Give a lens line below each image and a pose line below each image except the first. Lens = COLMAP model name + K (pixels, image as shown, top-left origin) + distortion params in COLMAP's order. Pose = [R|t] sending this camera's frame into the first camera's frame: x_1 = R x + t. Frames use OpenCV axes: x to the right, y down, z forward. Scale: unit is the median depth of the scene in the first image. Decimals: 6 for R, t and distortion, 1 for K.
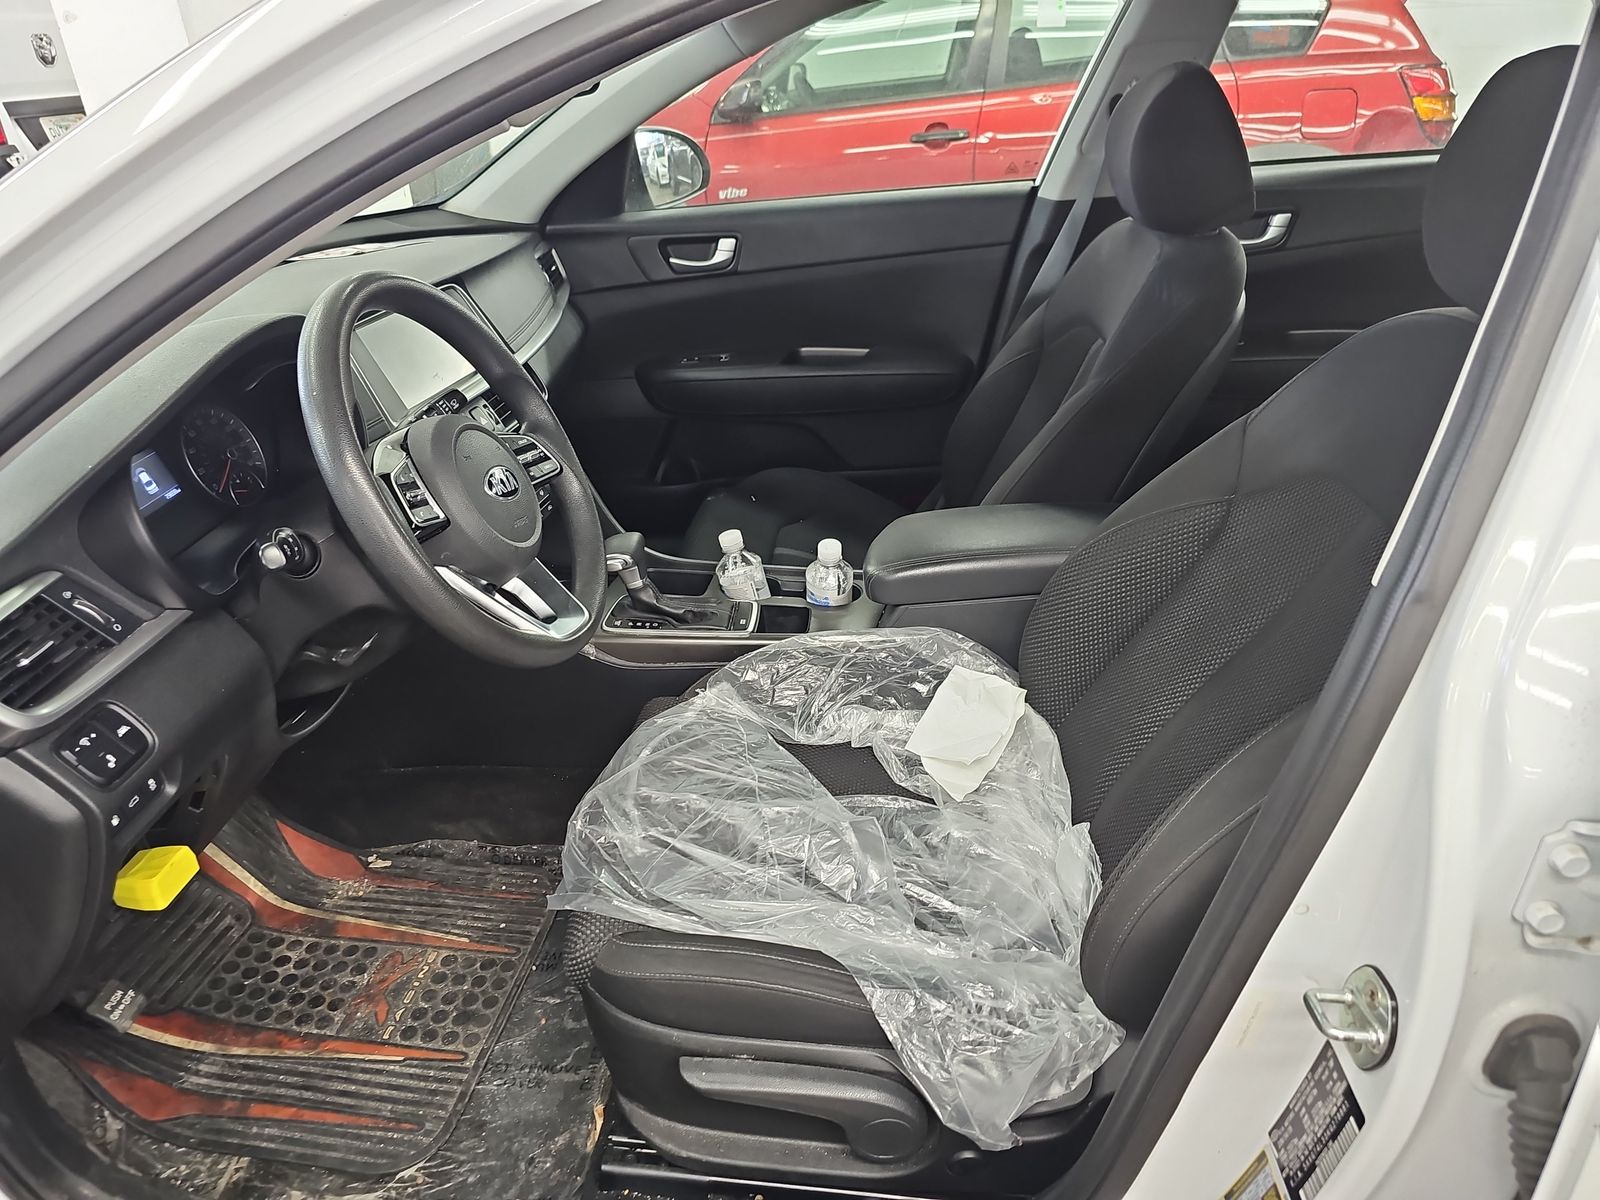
lens RADIAL K [[1083.1, 0, 808.9], [0, 1083.1, 611.3], [0, 0, 1]] dist [0.034465, -0.030645]
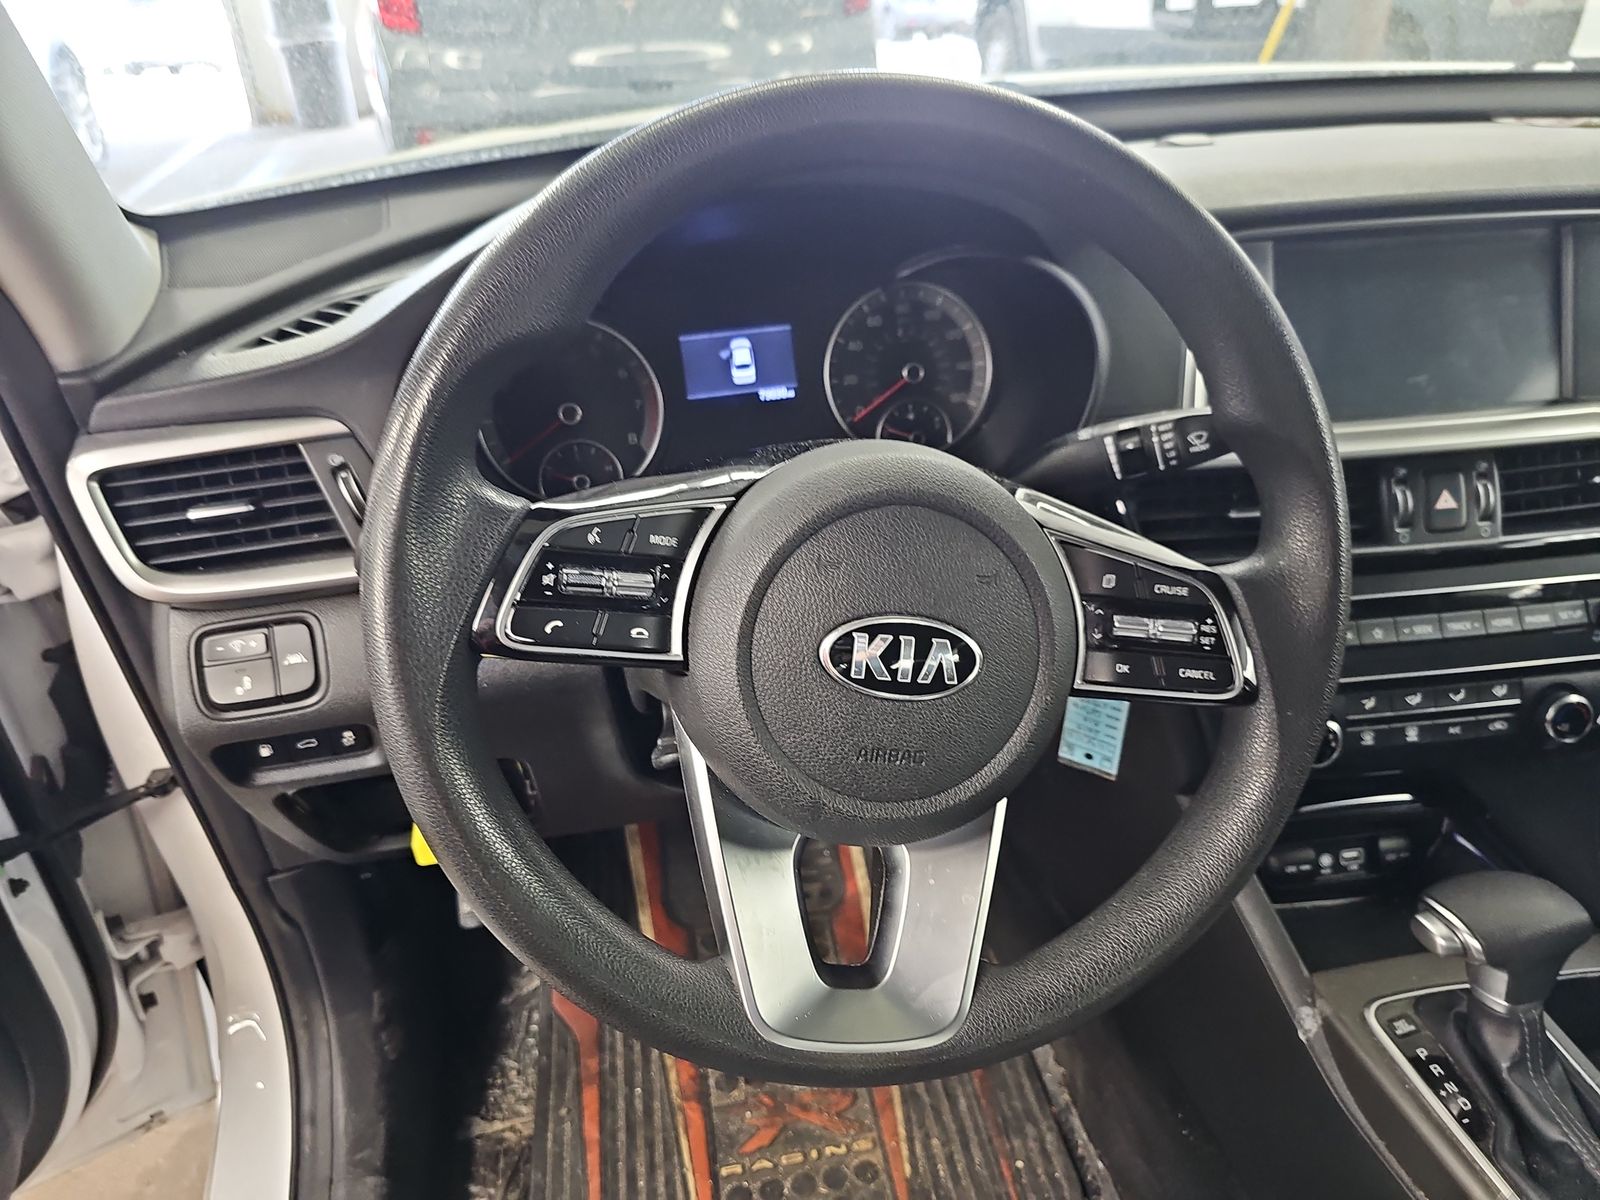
lens RADIAL K [[1083.1, 0, 794.9], [0, 1083.1, 609.5], [0, 0, 1]] dist [0.034465, -0.030645]
pose [[0.309874, 0.515541, -0.798871, 0.013923], [-0.433375, 0.824455, 0.363950, -0.194683], [0.846265, 0.233432, 0.478900, 0.575647]]
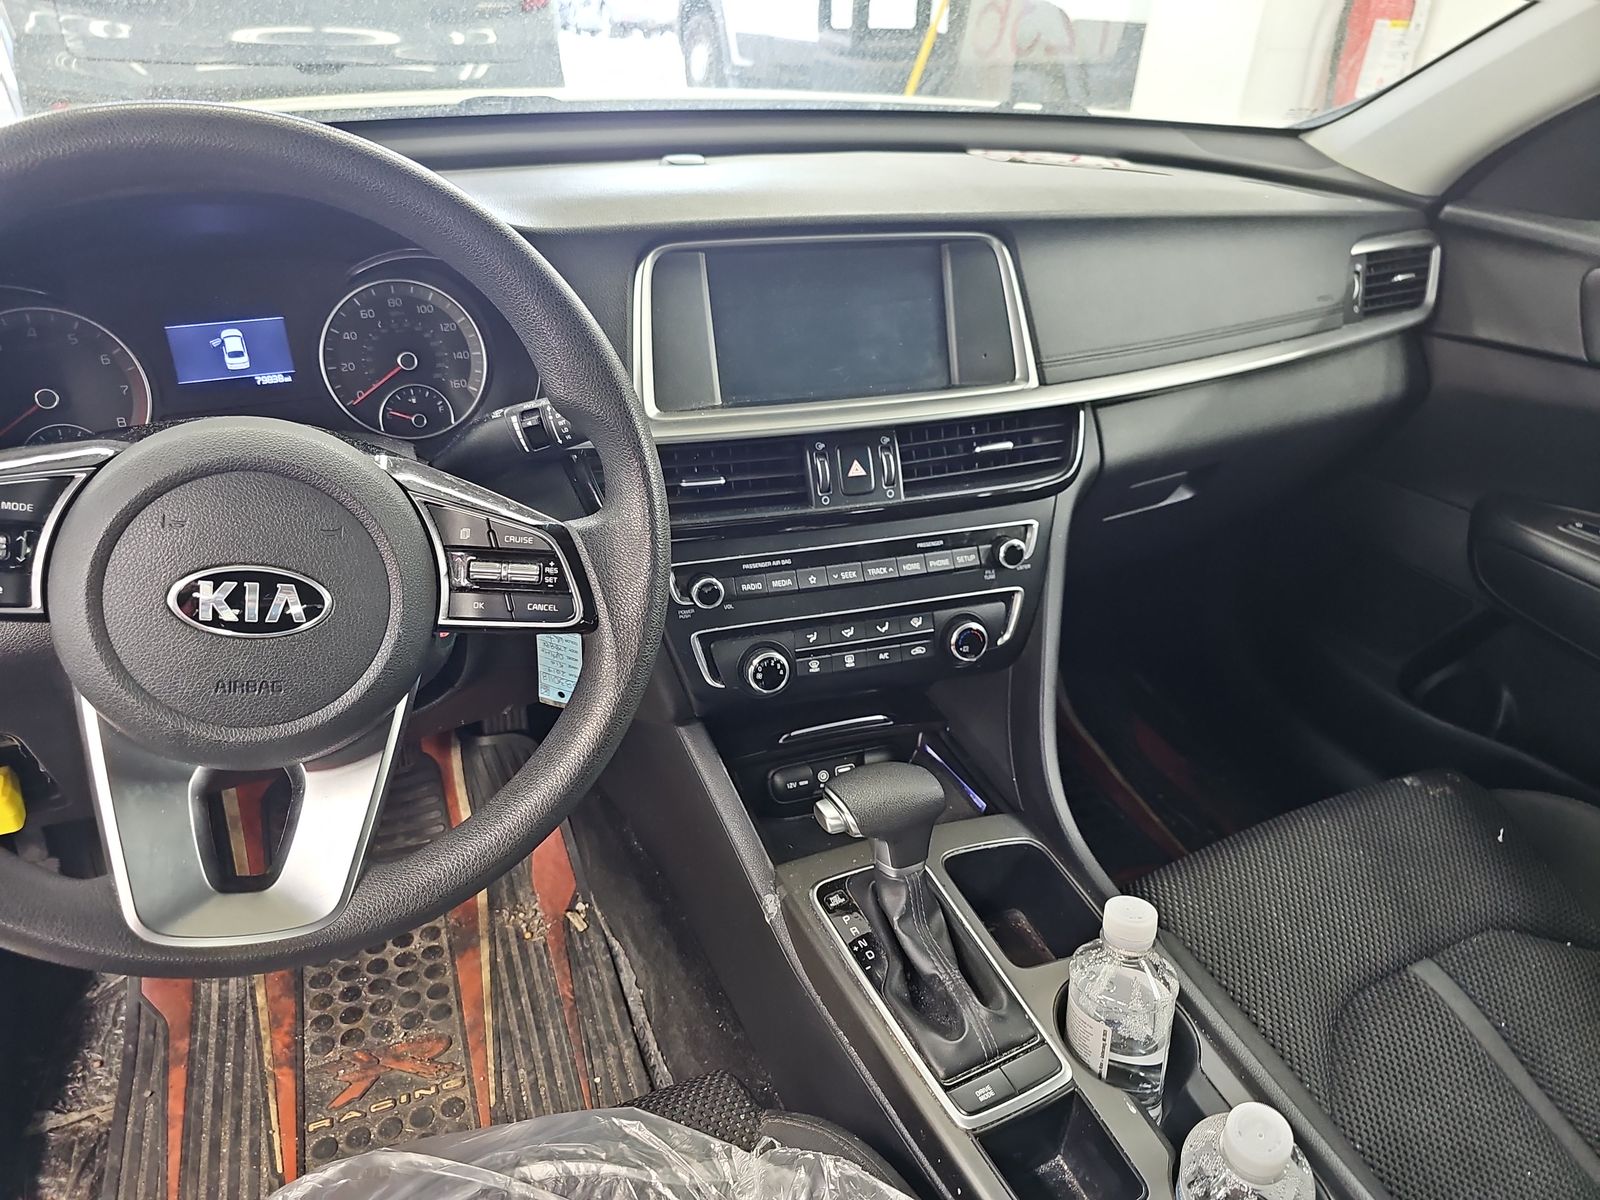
lens RADIAL K [[1083.1, 0, 796.5], [0, 1083.1, 594.0], [0, 0, 1]] dist [0.034465, -0.030645]
pose [[0.492073, 0.493303, -0.717298, 0.133348], [-0.463717, 0.845860, 0.263604, -0.266746], [0.736770, 0.202911, 0.644978, 0.651393]]
